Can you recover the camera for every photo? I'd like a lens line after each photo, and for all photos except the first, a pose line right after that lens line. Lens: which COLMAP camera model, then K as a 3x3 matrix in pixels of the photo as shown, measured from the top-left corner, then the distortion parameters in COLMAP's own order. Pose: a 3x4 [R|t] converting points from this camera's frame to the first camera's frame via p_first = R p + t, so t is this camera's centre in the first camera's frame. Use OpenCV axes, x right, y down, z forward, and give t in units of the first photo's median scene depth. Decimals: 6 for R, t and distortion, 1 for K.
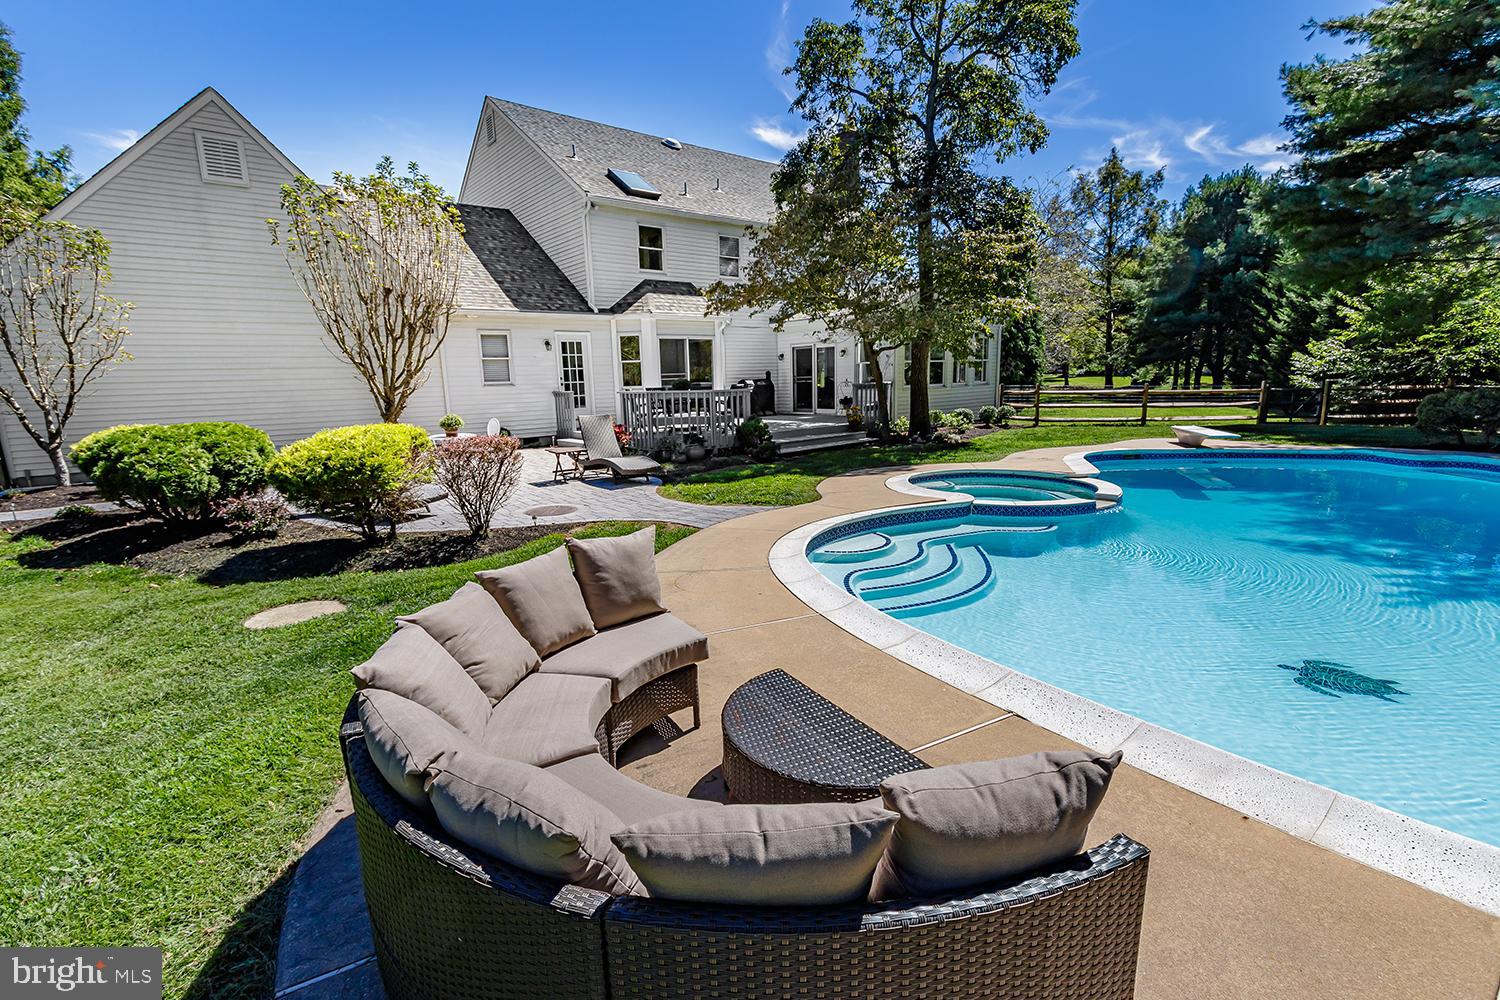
lens RADIAL K [[713.2, 0, 738.2], [0, 713.2, 514.2], [0, 0, 1]] dist [0.007849, -0.002492]
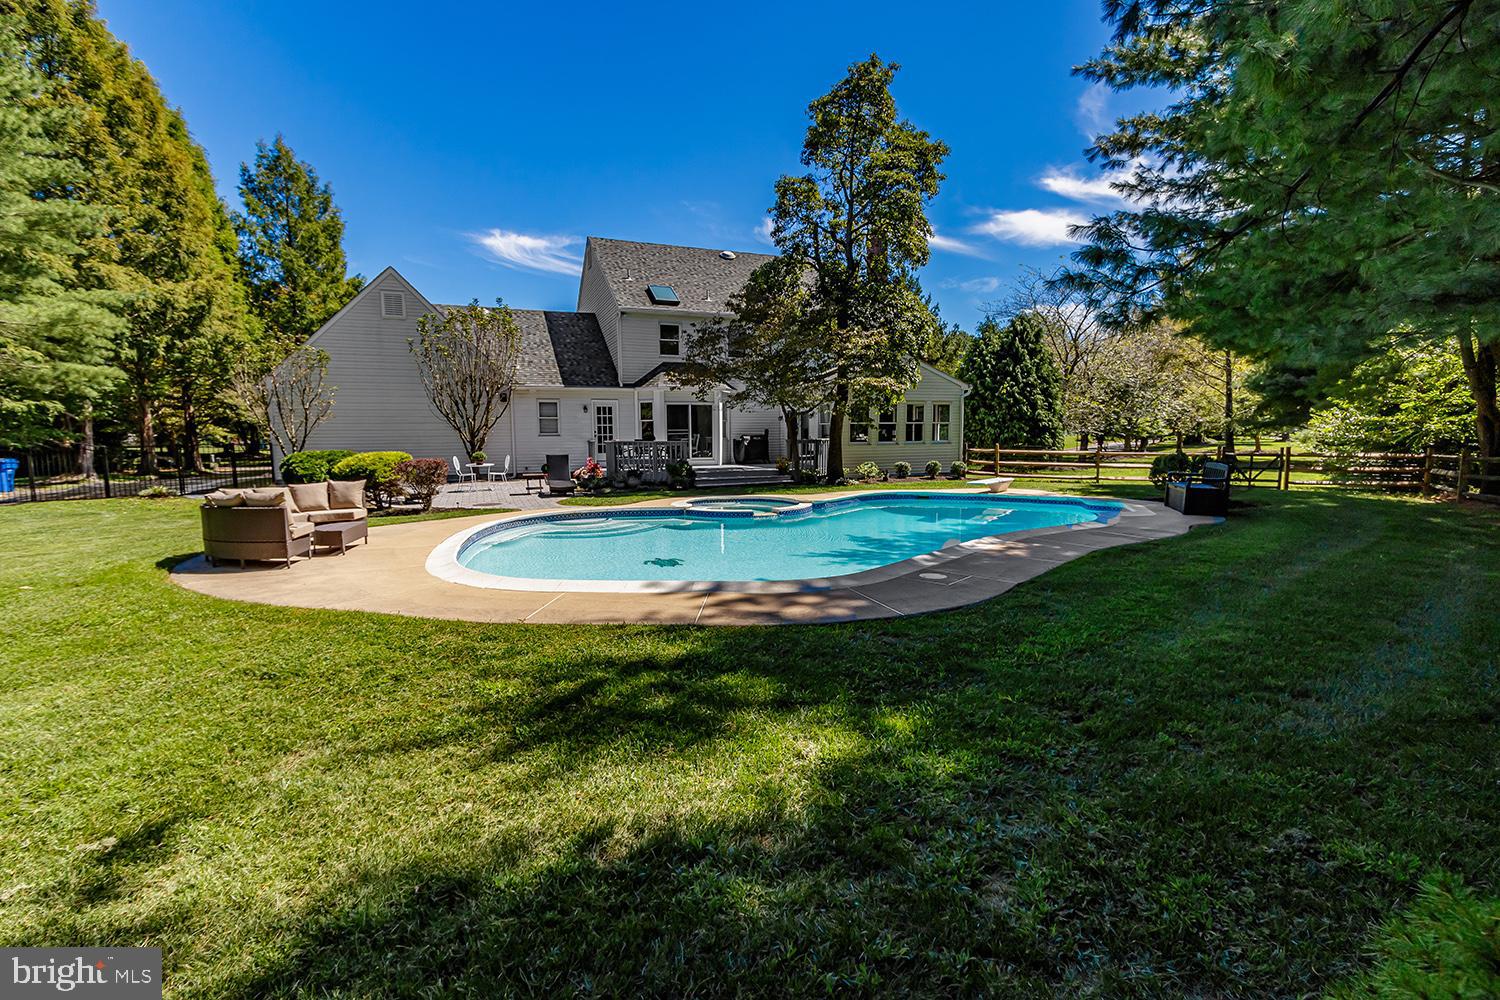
lens RADIAL K [[713.2, 0, 719.4], [0, 713.2, 513.1], [0, 0, 1]] dist [0.007849, -0.002492]
pose [[0.949539, 0.053379, -0.309073, 0.430447], [-0.076544, 0.995054, -0.063306, 0.043382], [0.304165, 0.083770, 0.948929, -0.265698]]
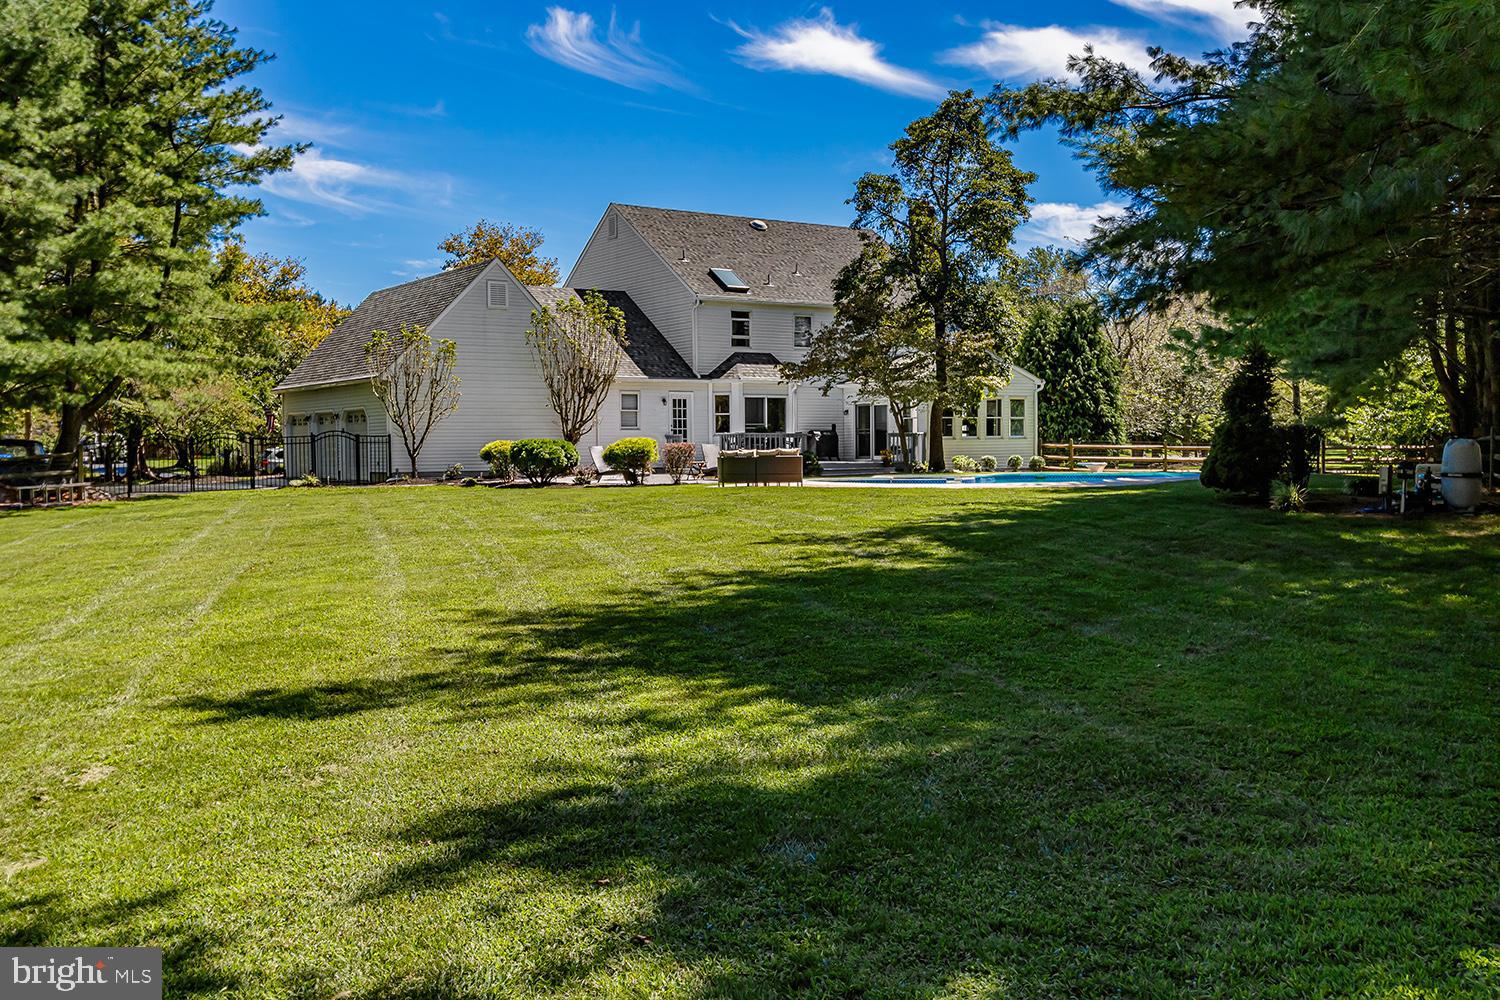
lens RADIAL K [[1481.5, 0, 737.6], [0, 1481.5, 497.2], [0, 0, 1]] dist [0.065104, 0.000000]
pose [[0.995651, 0.020657, -0.090842, 0.127784], [-0.034557, 0.987433, -0.154213, 0.357446], [0.086515, 0.156682, 0.983853, -1.660773]]
